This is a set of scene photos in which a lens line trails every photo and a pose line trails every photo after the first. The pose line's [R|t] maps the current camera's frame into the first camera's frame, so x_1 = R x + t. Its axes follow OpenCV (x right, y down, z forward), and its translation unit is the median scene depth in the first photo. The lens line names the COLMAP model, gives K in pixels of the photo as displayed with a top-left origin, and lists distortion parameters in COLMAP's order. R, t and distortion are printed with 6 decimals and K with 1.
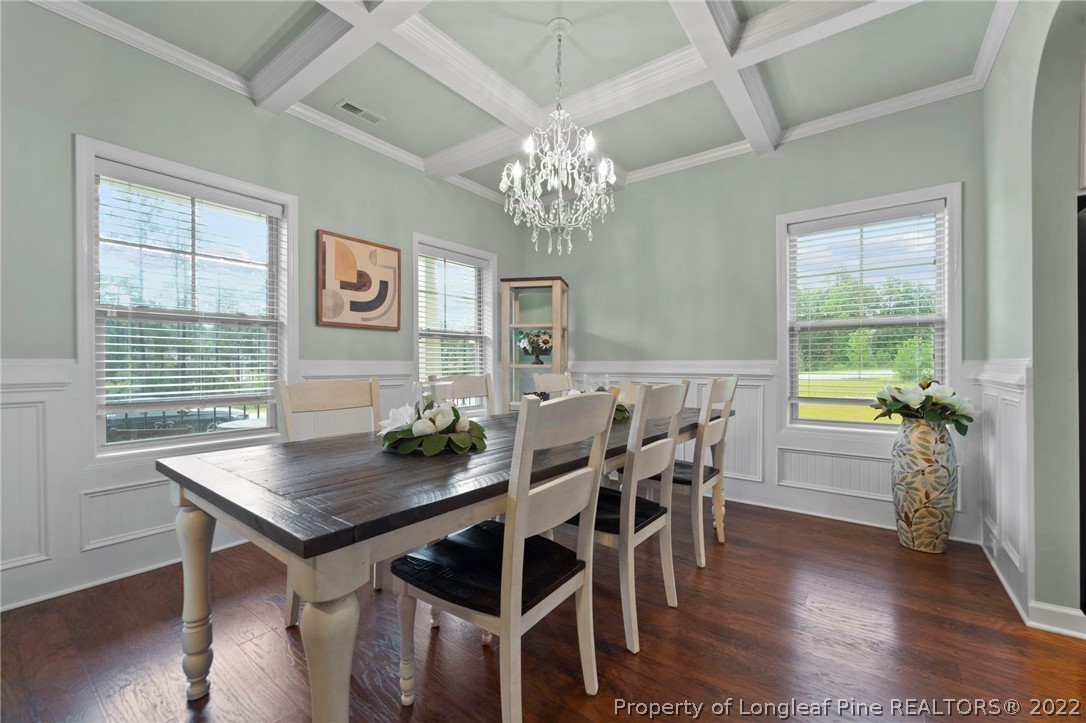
lens RADIAL K [[444.7, 0, 547.7], [0, 444.7, 360.7], [0, 0, 1]] dist [-0.000536, -0.000009]
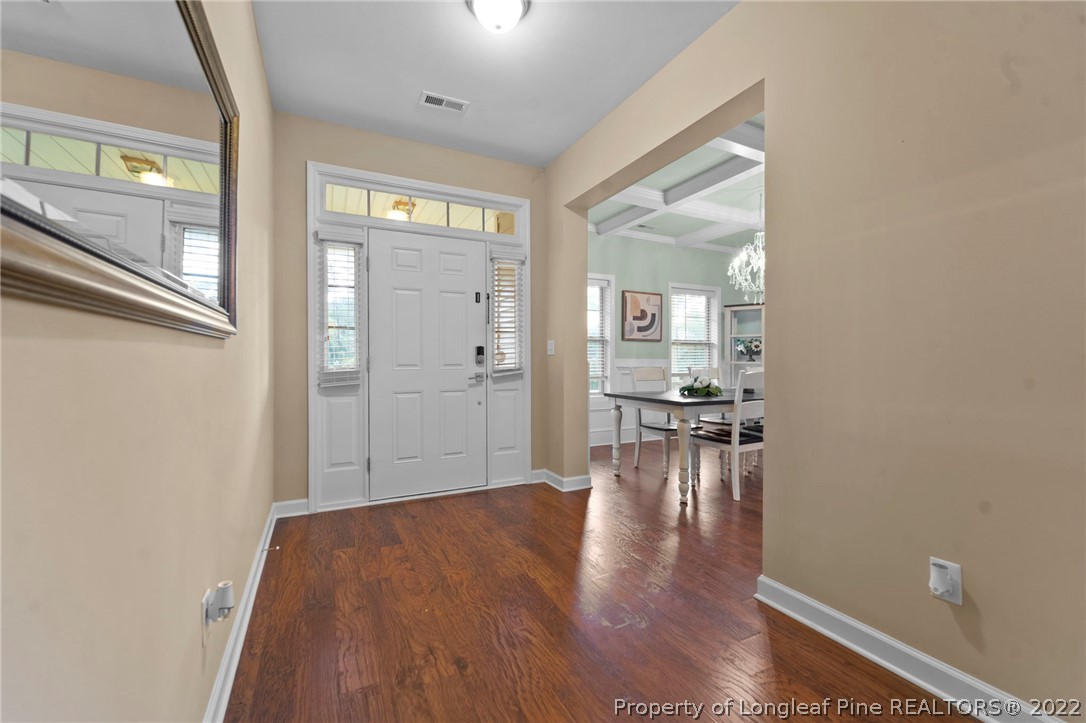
lens RADIAL K [[444.7, 0, 547.7], [0, 444.7, 360.7], [0, 0, 1]] dist [-0.000536, -0.000009]
pose [[0.894351, 0.003000, -0.447357, 0.042065], [-0.000717, 0.999986, 0.005274, -0.002392], [0.447366, -0.004397, 0.894340, -0.743589]]
